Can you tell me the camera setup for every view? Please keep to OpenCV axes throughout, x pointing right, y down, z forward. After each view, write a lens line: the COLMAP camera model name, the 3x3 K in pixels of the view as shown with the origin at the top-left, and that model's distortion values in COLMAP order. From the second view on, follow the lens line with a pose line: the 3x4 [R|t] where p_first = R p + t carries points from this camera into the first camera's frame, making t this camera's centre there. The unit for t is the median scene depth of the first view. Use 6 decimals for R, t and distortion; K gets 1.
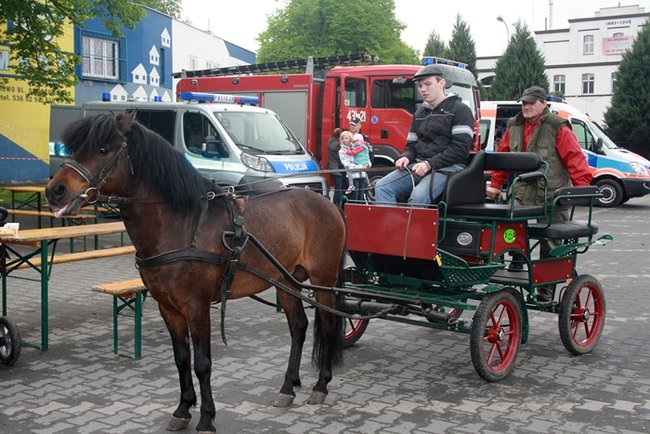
lens RADIAL K [[889.4, 0, 324.2], [0, 889.4, 218.0], [0, 0, 1]] dist [0.034130, 0.000000]
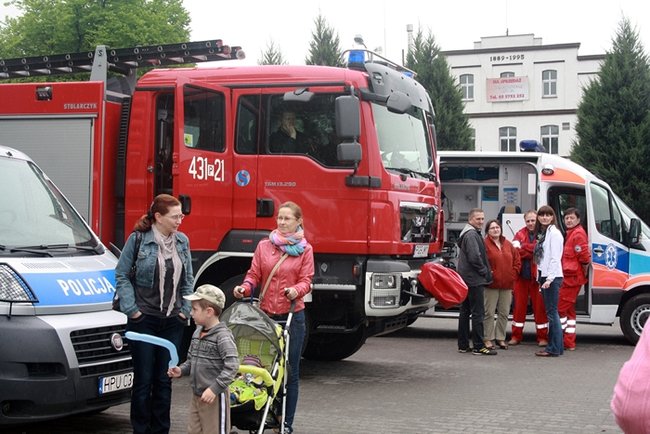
lens RADIAL K [[1162.2, 0, 325.6], [0, 1162.2, 214.6], [0, 0, 1]] dist [0.011834, 0.000000]
pose [[0.974659, 0.002578, 0.223681, -0.036799], [0.018622, 0.995528, -0.092617, -0.032334], [-0.222920, 0.094436, 0.970252, 0.381178]]
